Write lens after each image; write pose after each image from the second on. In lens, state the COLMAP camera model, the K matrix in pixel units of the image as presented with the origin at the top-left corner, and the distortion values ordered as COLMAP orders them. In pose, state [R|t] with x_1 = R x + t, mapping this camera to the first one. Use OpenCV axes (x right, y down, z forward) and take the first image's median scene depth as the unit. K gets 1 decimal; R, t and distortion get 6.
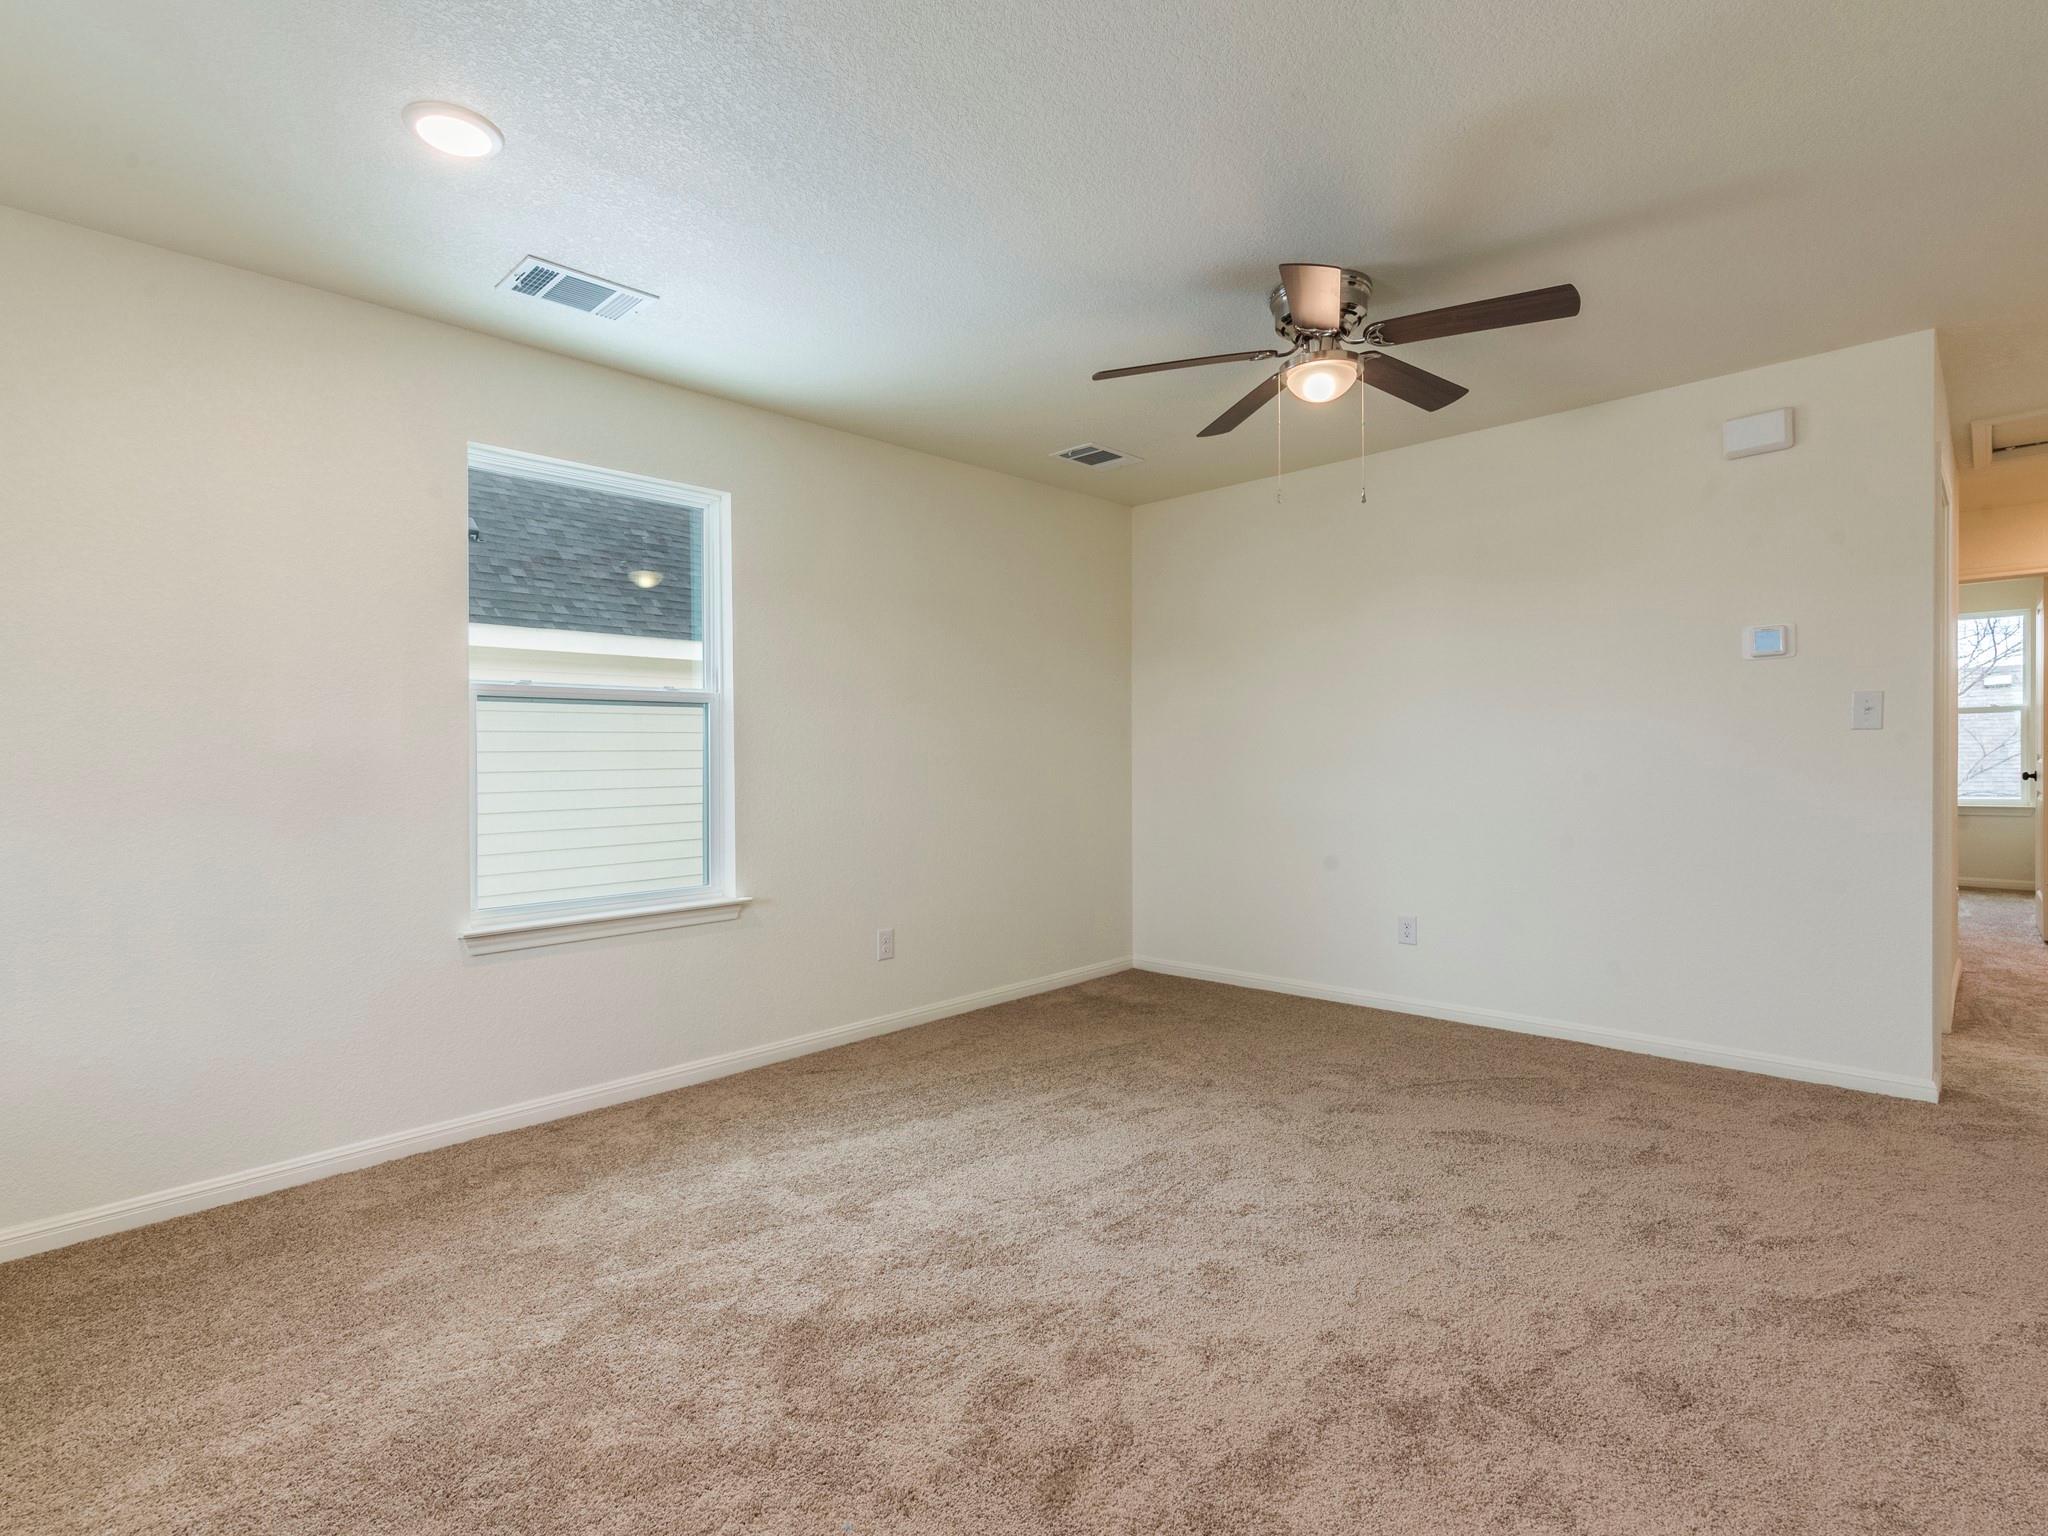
lens RADIAL K [[1018.6, 0, 1033.0], [0, 1018.6, 773.7], [0, 0, 1]] dist [0.003654, -0.002827]
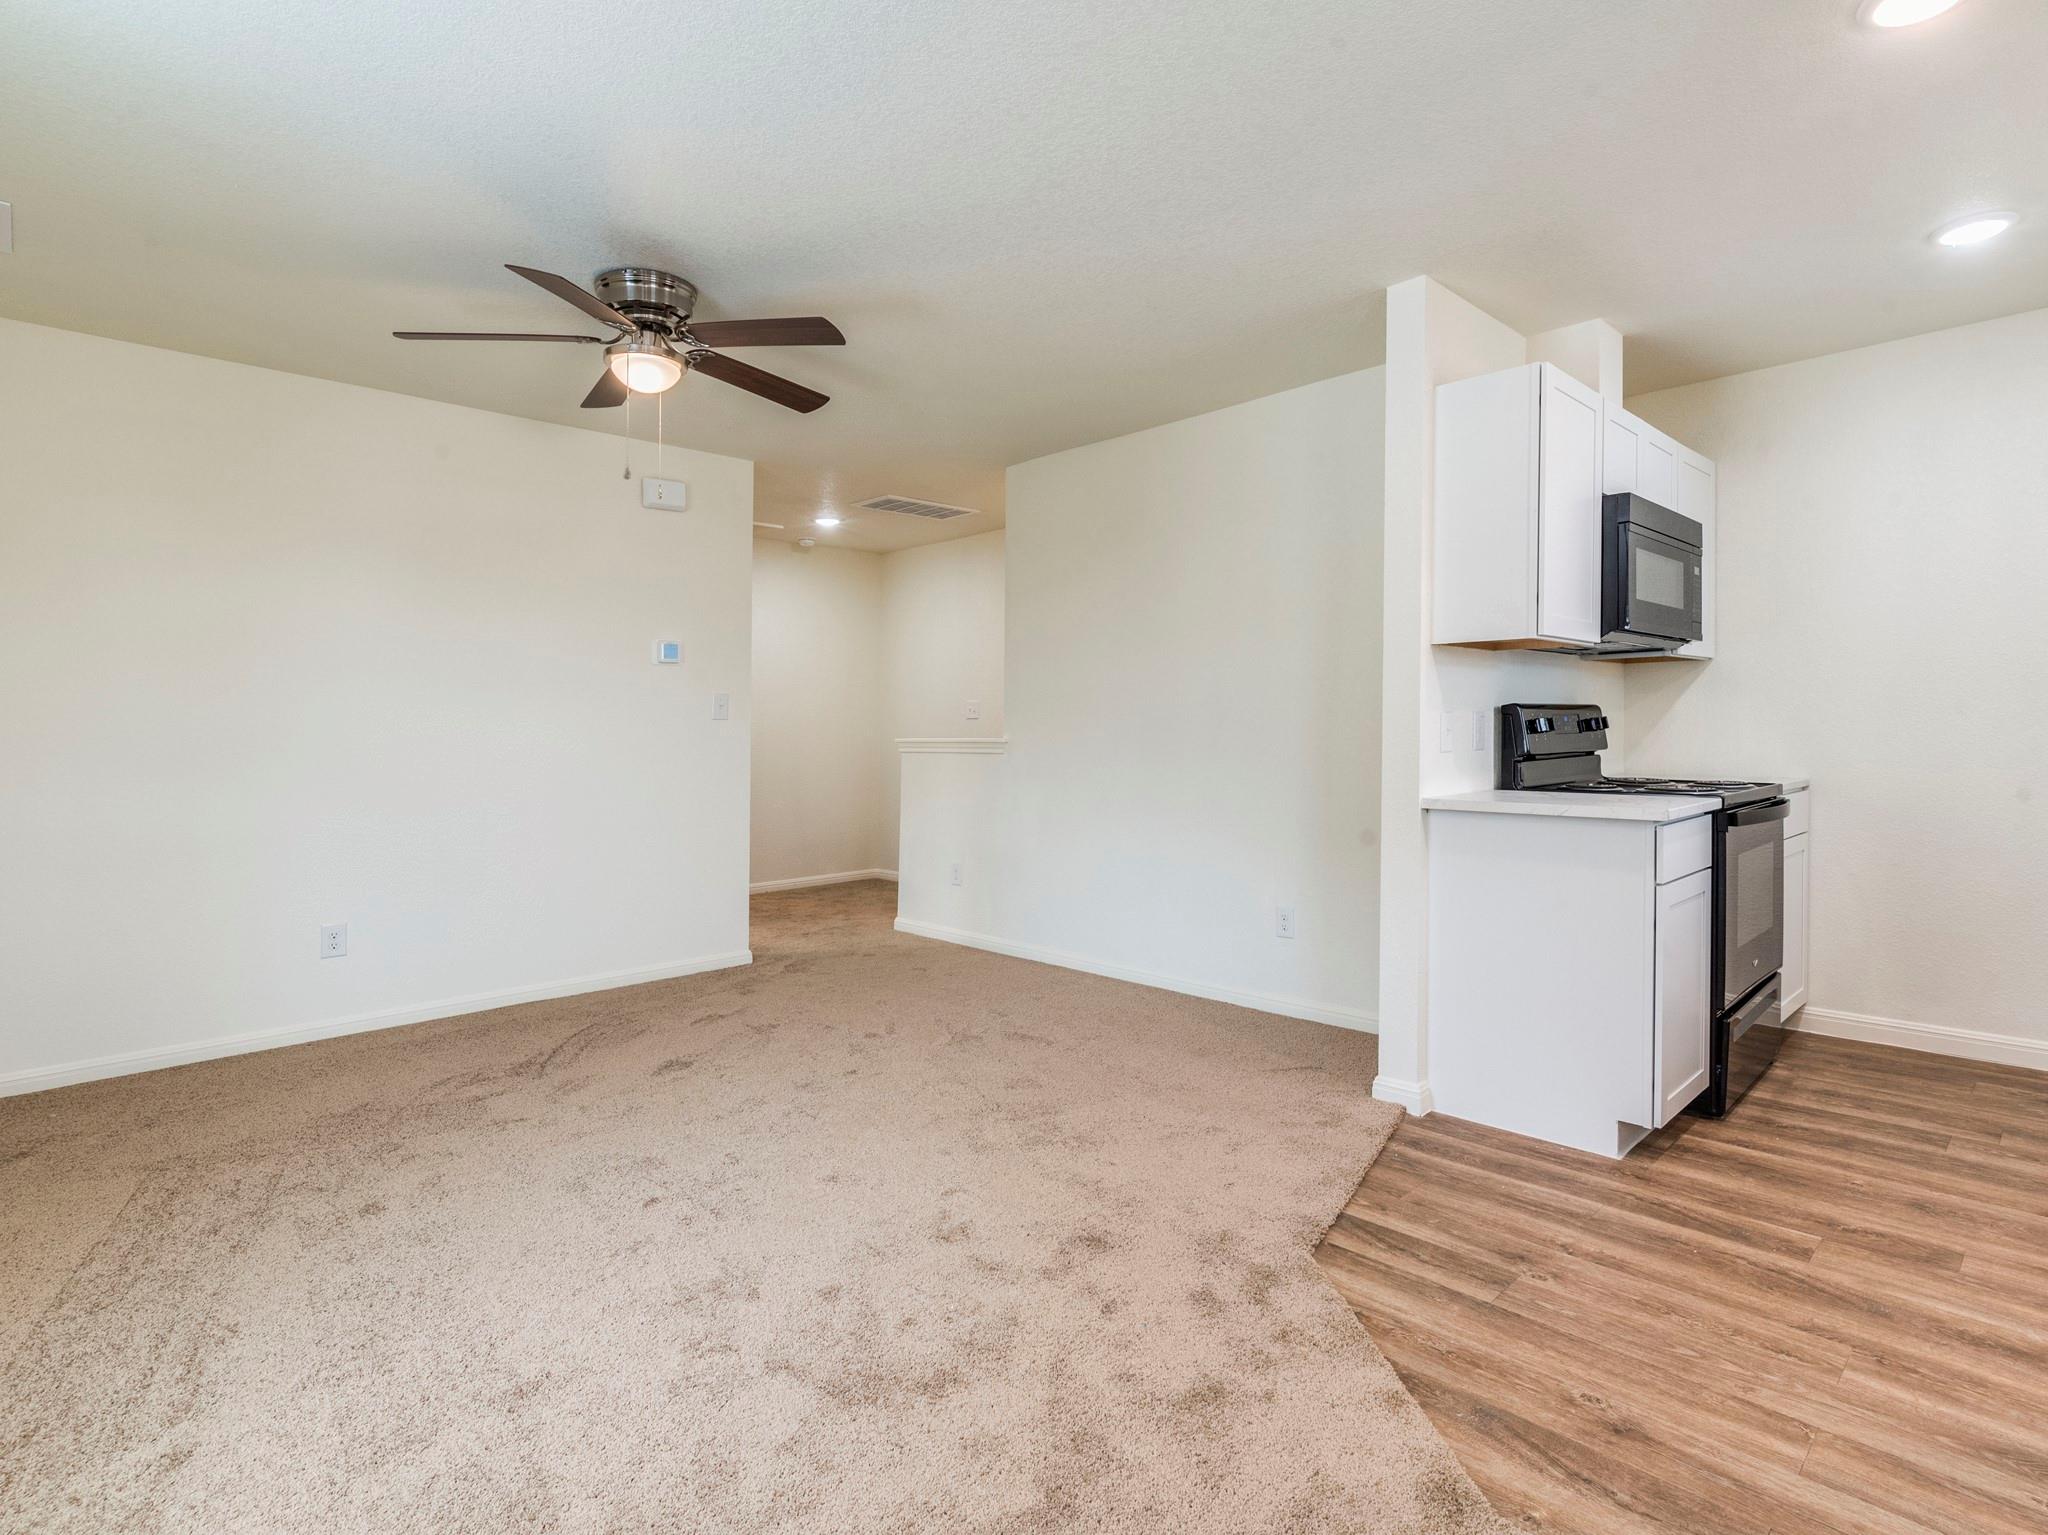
lens RADIAL K [[1018.6, 0, 1041.4], [0, 1018.6, 772.7], [0, 0, 1]] dist [0.003654, -0.002827]
pose [[0.041662, -0.026832, 0.998771, -0.683218], [0.020429, 0.999453, 0.025998, -0.004004], [-0.998923, 0.019321, 0.042188, 0.492616]]
